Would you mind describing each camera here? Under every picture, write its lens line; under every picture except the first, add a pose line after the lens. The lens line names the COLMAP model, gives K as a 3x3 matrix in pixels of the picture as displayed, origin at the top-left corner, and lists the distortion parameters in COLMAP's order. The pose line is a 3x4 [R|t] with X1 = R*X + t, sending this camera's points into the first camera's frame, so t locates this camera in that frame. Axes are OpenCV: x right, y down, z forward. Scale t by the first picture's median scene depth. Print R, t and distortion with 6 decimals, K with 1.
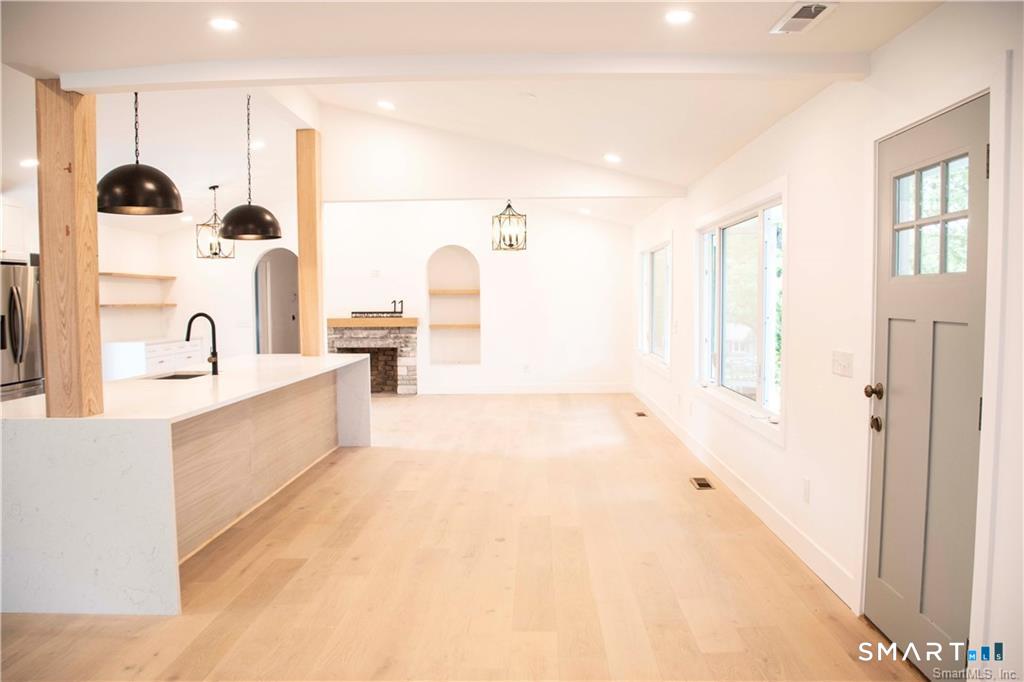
lens RADIAL K [[823.1, 0, 512.0], [0, 823.1, 341.0], [0, 0, 1]] dist [-0.064457, 0.006497]
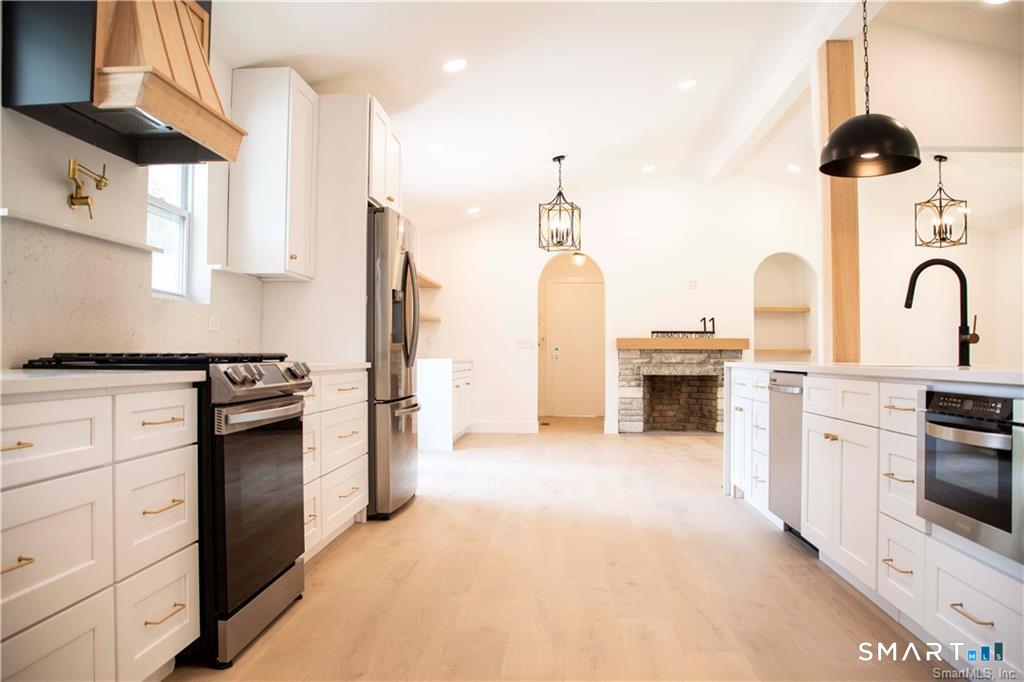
lens RADIAL K [[798.2, 0, 529.8], [0, 798.2, 339.7], [0, 0, 1]] dist [-0.157103, 0.102139]
pose [[0.999618, 0.010711, -0.025483, -0.306667], [-0.012491, 0.997414, -0.070781, 0.030520], [0.024659, 0.071073, 0.997166, 0.213829]]
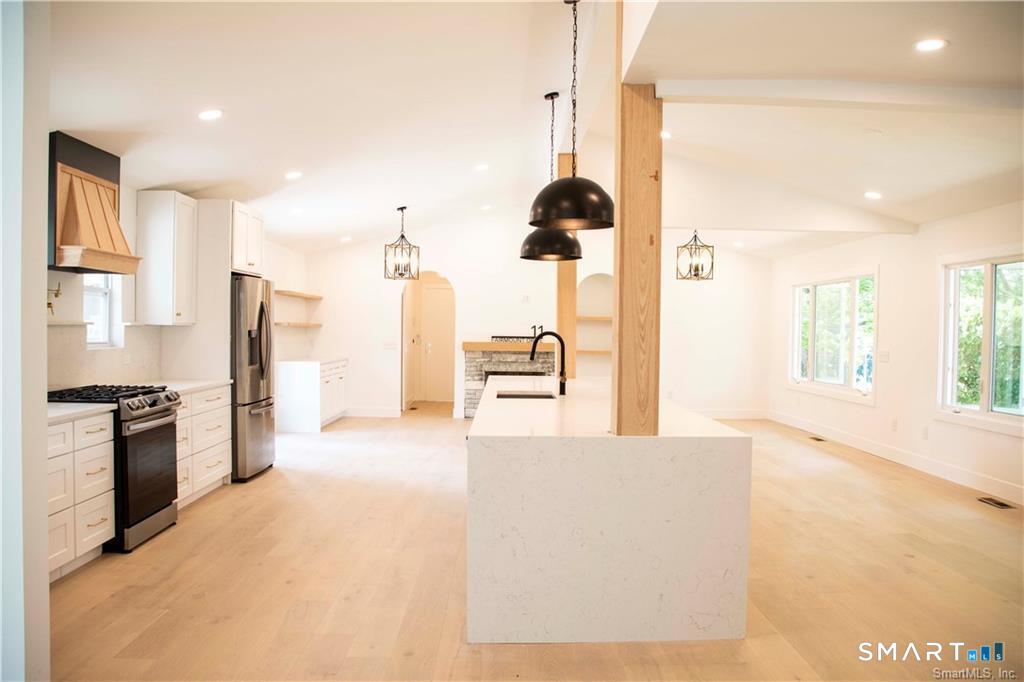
lens RADIAL K [[798.2, 0, 529.8], [0, 798.2, 339.7], [0, 0, 1]] dist [-0.157103, 0.102139]
pose [[0.998356, 0.019577, 0.053864, -0.212630], [-0.017547, 0.999127, -0.037903, 0.005635], [-0.054559, 0.036896, 0.997829, 0.020146]]
